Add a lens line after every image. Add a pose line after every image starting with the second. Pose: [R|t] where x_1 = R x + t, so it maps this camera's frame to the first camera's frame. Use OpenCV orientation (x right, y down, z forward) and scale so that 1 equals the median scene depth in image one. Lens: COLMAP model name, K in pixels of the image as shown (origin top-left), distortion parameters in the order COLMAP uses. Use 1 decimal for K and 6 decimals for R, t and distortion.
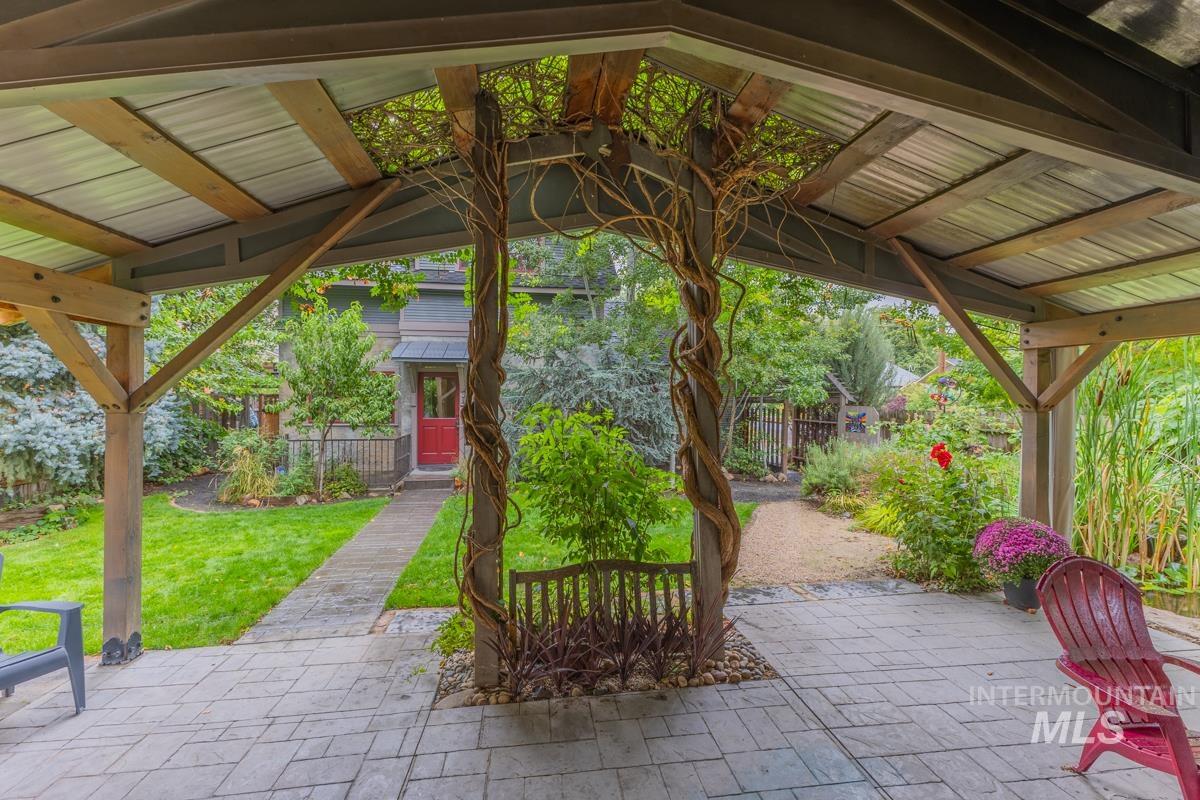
lens RADIAL K [[511.7, 0, 600.0], [0, 511.7, 400.0], [0, 0, 1]] dist [0.011351, -0.000006]
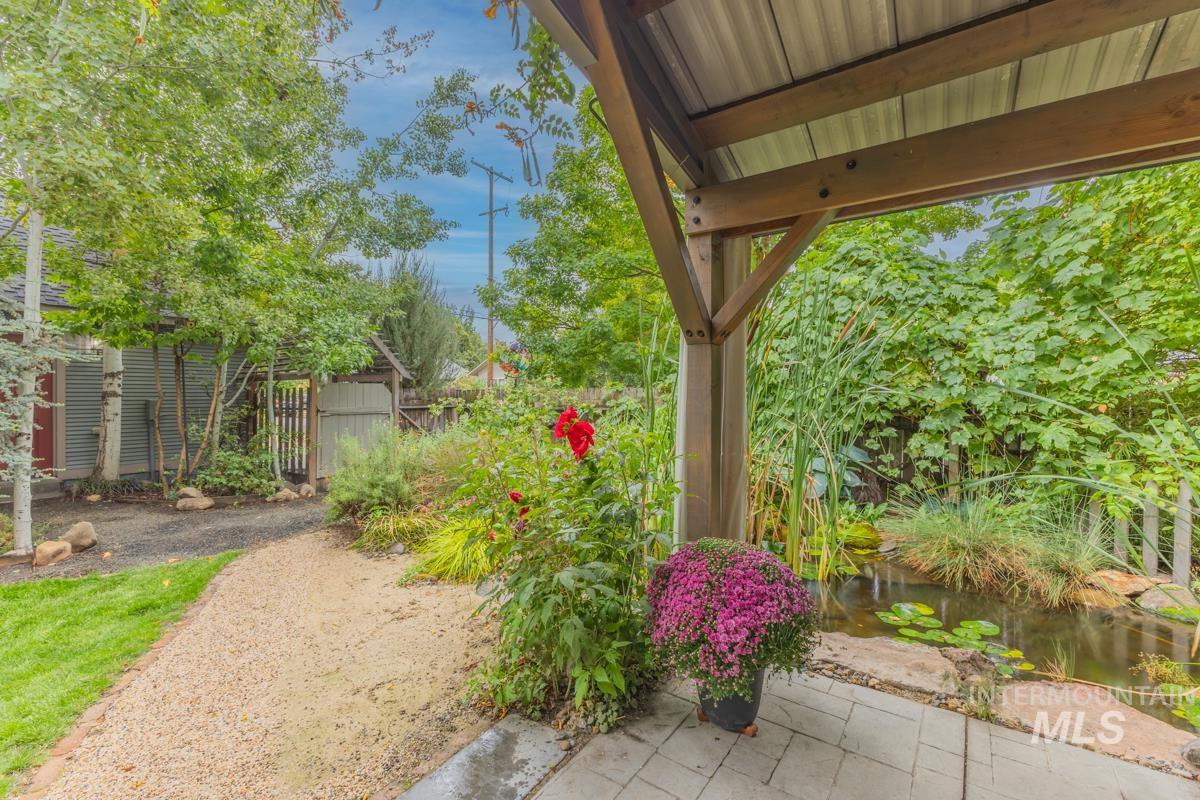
lens RADIAL K [[511.7, 0, 600.0], [0, 511.7, 400.0], [0, 0, 1]] dist [0.011351, -0.000006]
pose [[0.687375, -0.007199, 0.726267, 0.176065], [0.003871, 0.999973, 0.006248, 0.041370], [-0.726293, -0.001483, 0.687384, 0.352992]]
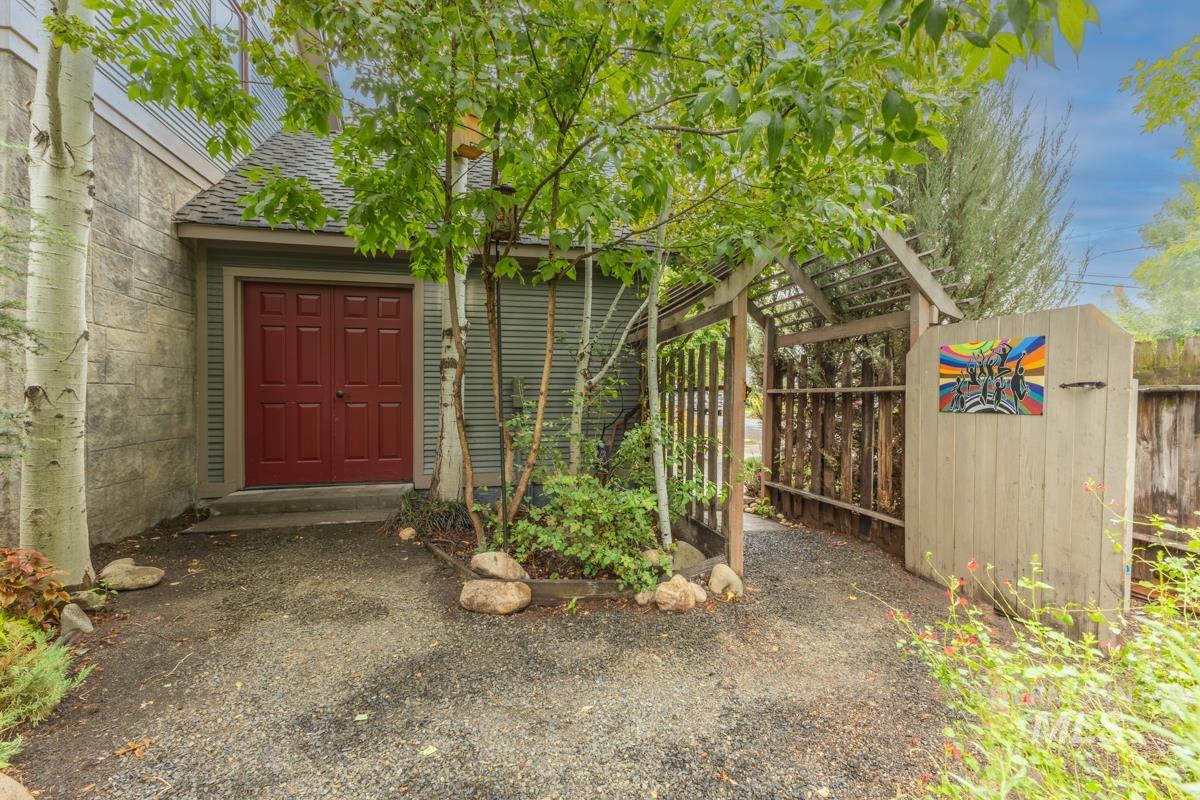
lens RADIAL K [[511.7, 0, 600.0], [0, 511.7, 400.0], [0, 0, 1]] dist [0.011351, -0.000006]
pose [[0.999123, -0.004889, 0.041580, 0.362889], [0.004857, 0.999988, 0.000866, 0.070267], [-0.041584, -0.000663, 0.999135, 0.950993]]
